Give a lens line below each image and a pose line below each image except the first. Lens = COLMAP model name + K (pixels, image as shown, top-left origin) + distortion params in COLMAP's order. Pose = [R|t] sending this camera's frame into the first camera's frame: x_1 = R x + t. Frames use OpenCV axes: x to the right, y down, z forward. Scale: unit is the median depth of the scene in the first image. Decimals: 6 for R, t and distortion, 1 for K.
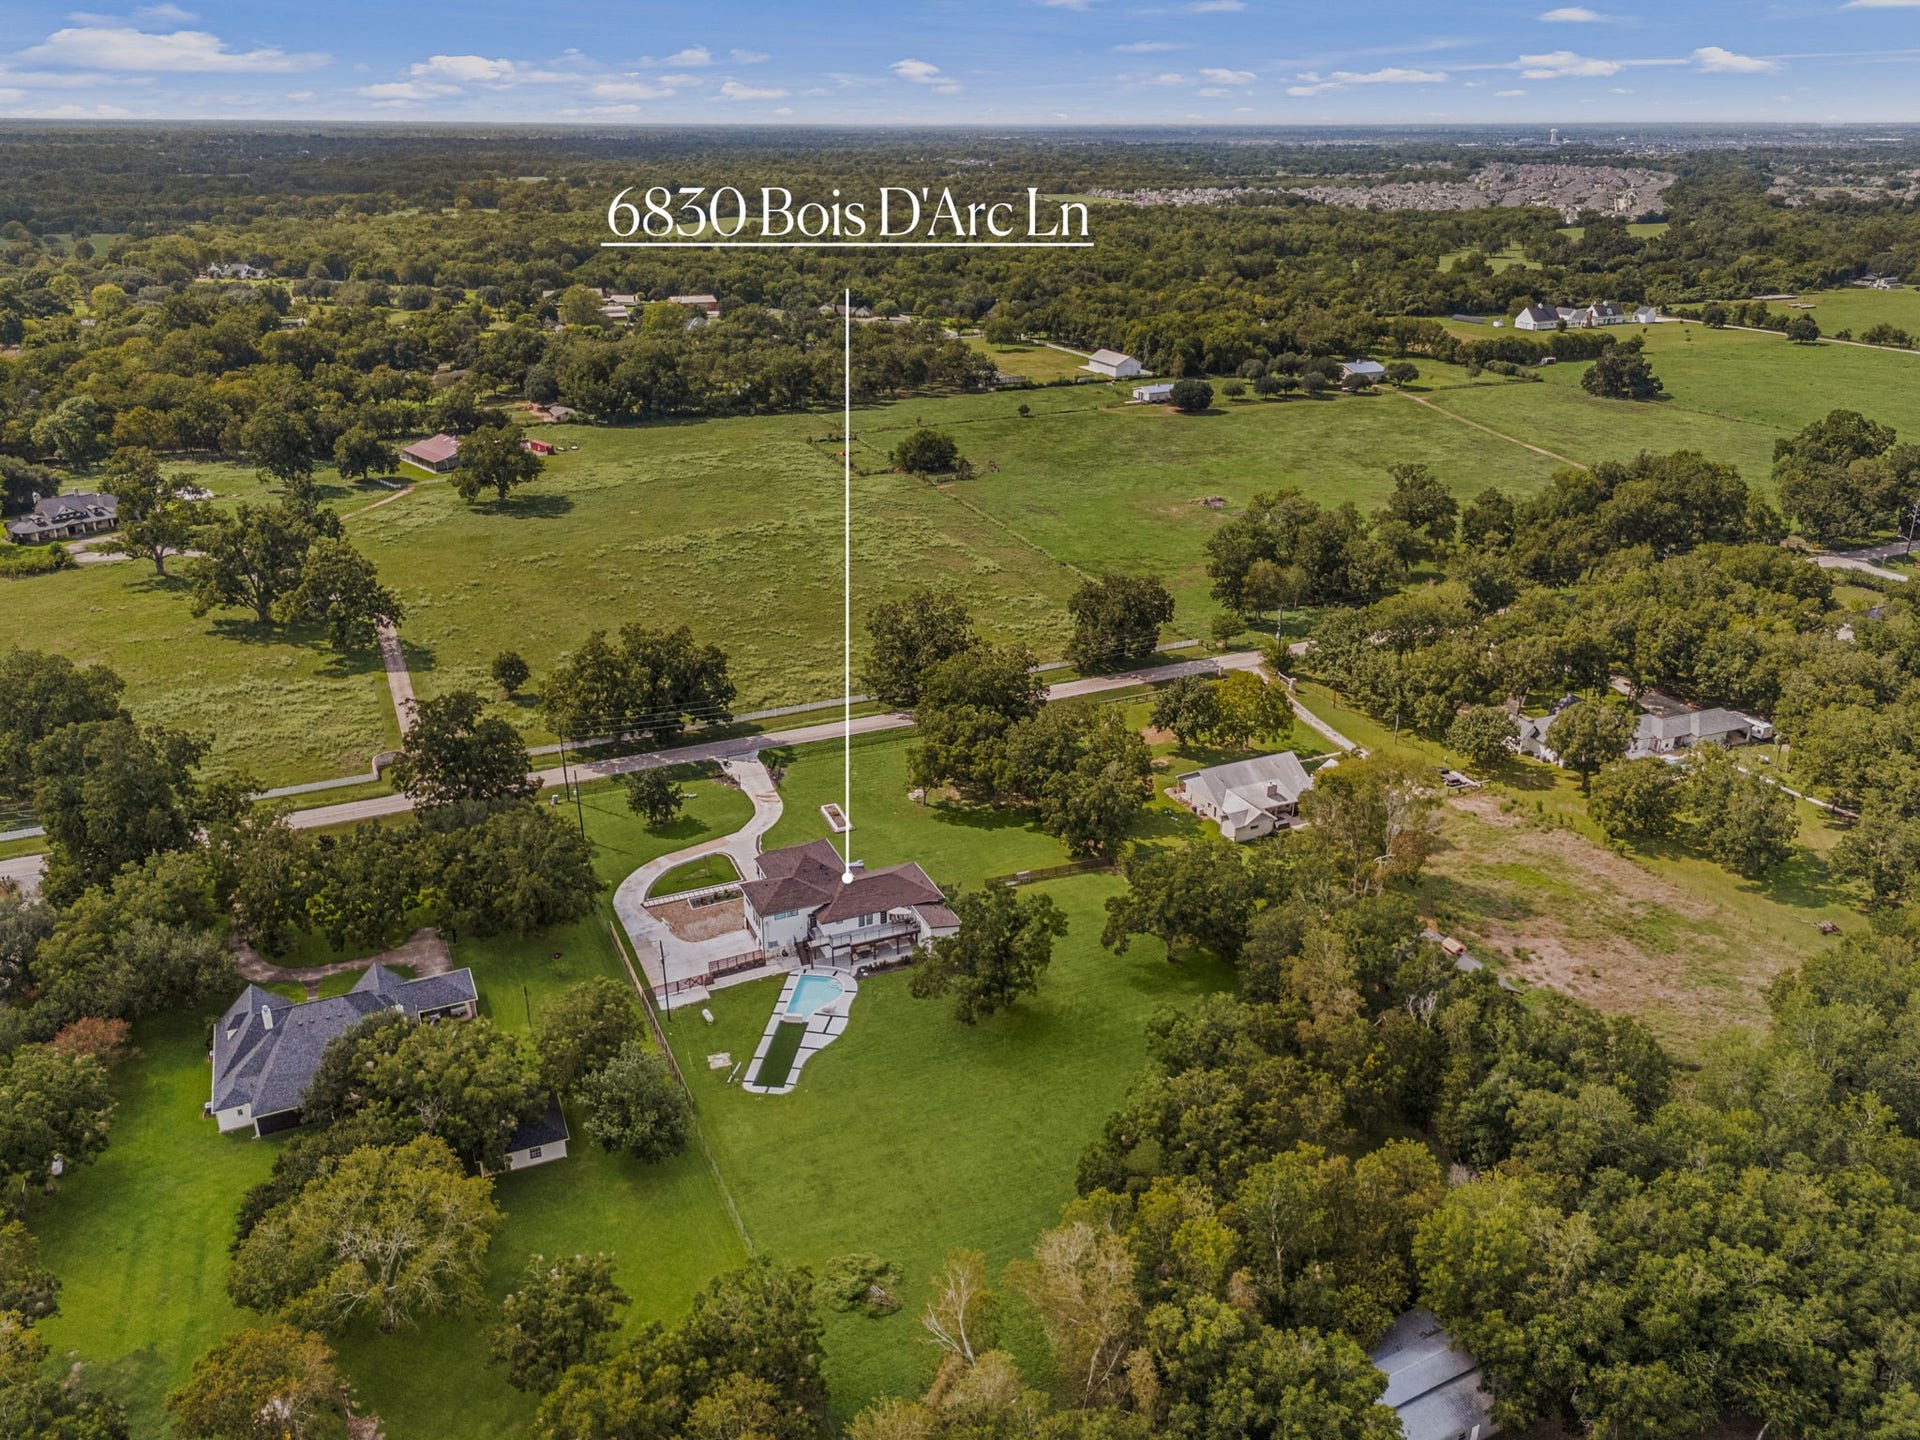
lens RADIAL K [[1344.5, 0, 960.0], [0, 1344.5, 720.0], [0, 0, 1]] dist [0.064722, -0.075827]
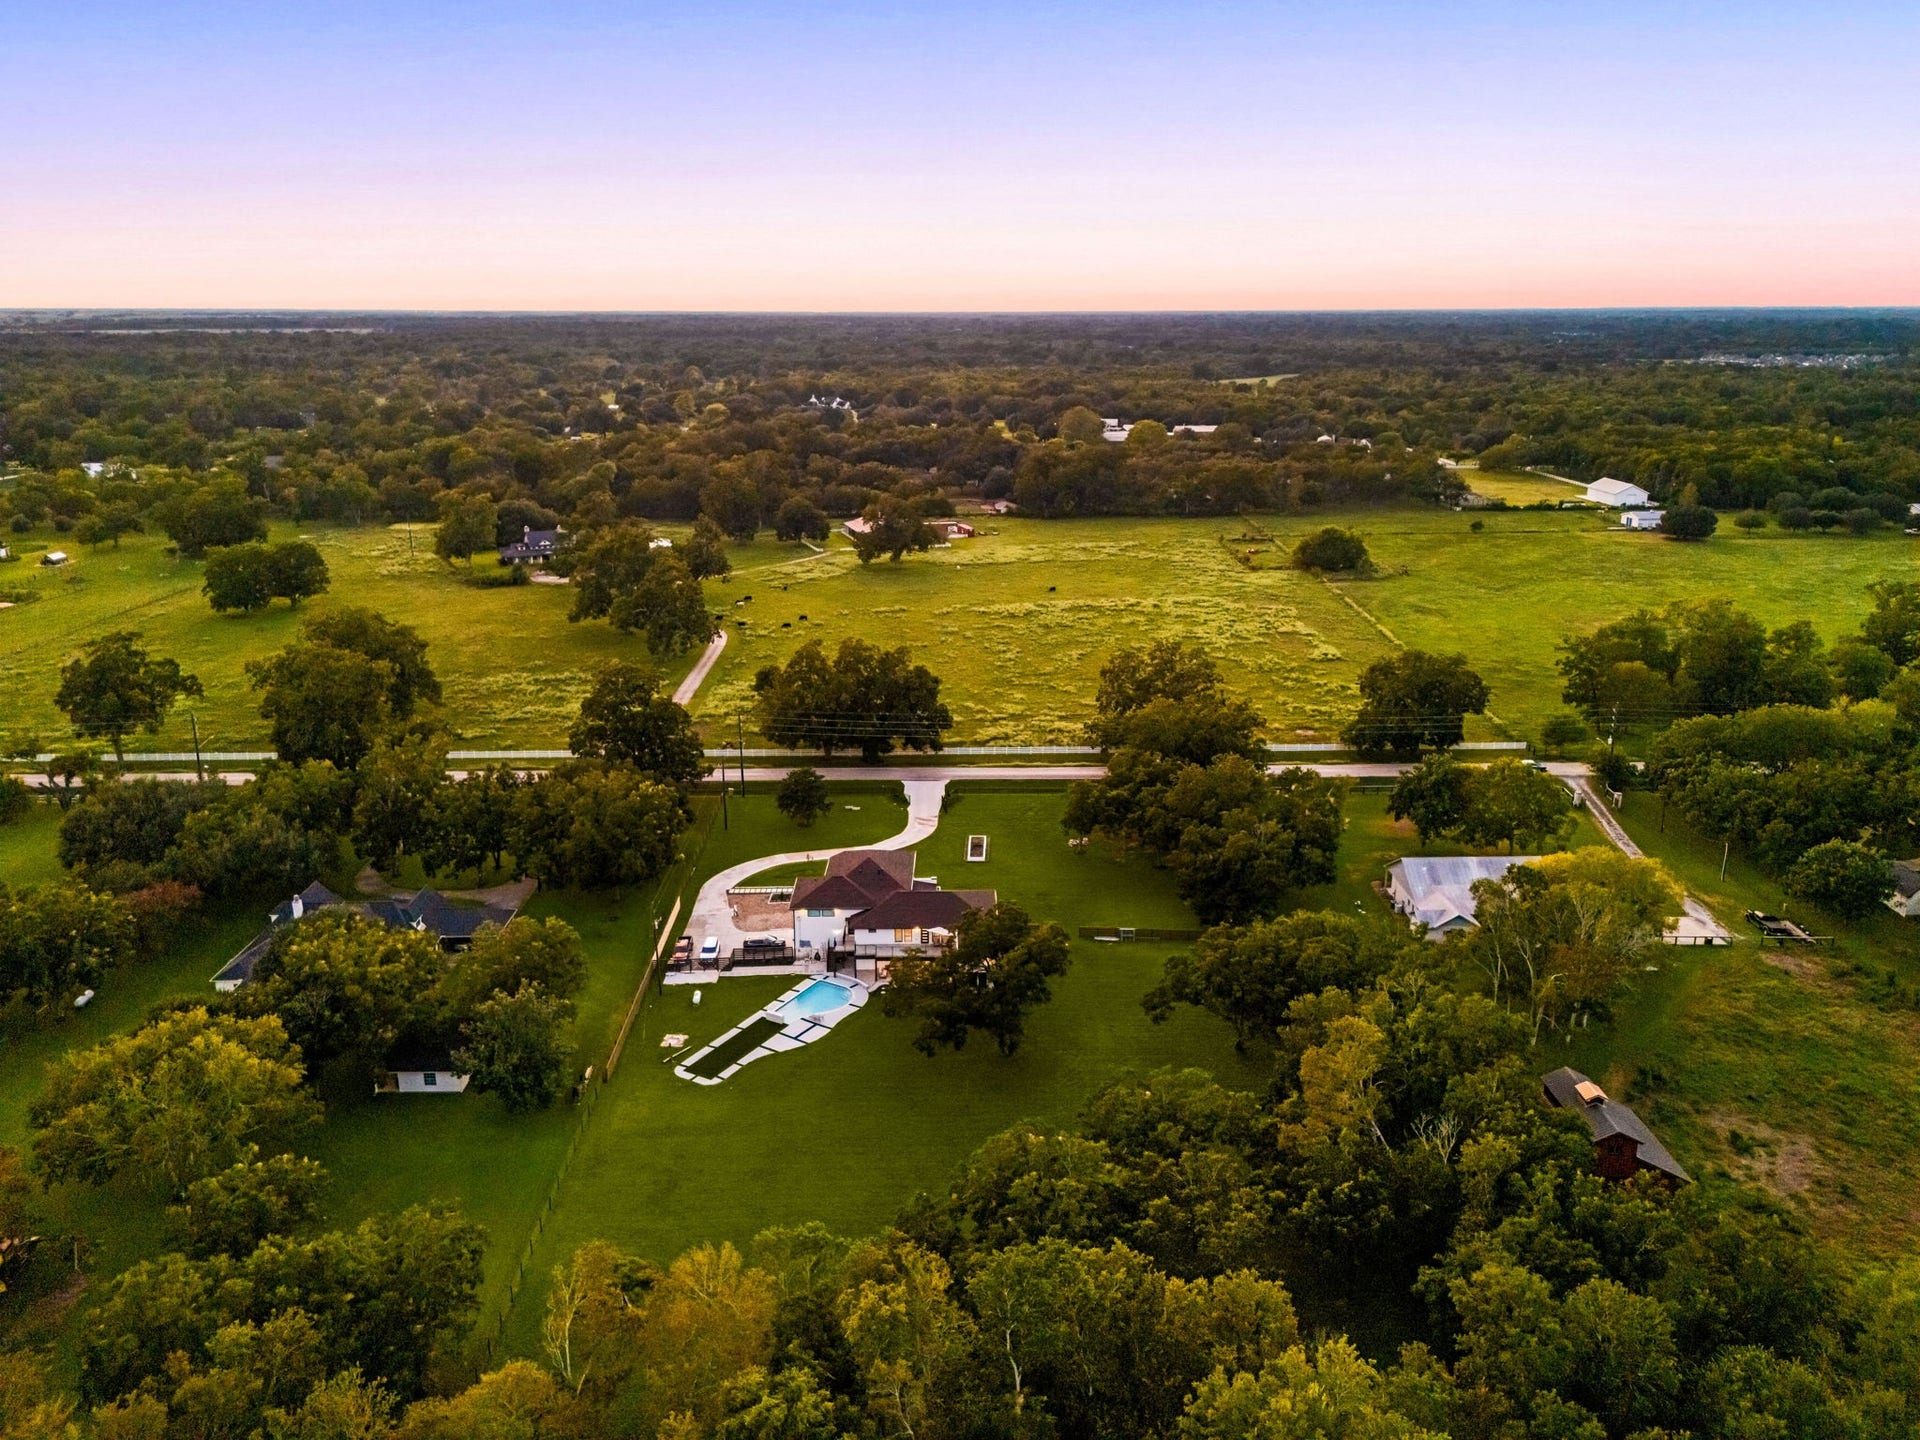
lens RADIAL K [[1344.5, 0, 960.0], [0, 1344.5, 720.0], [0, 0, 1]] dist [0.064722, -0.075827]
pose [[0.923875, 0.112967, -0.365640, 0.204525], [-0.150505, 0.985703, -0.075745, 0.053424], [0.351856, 0.125009, 0.927669, 0.133561]]
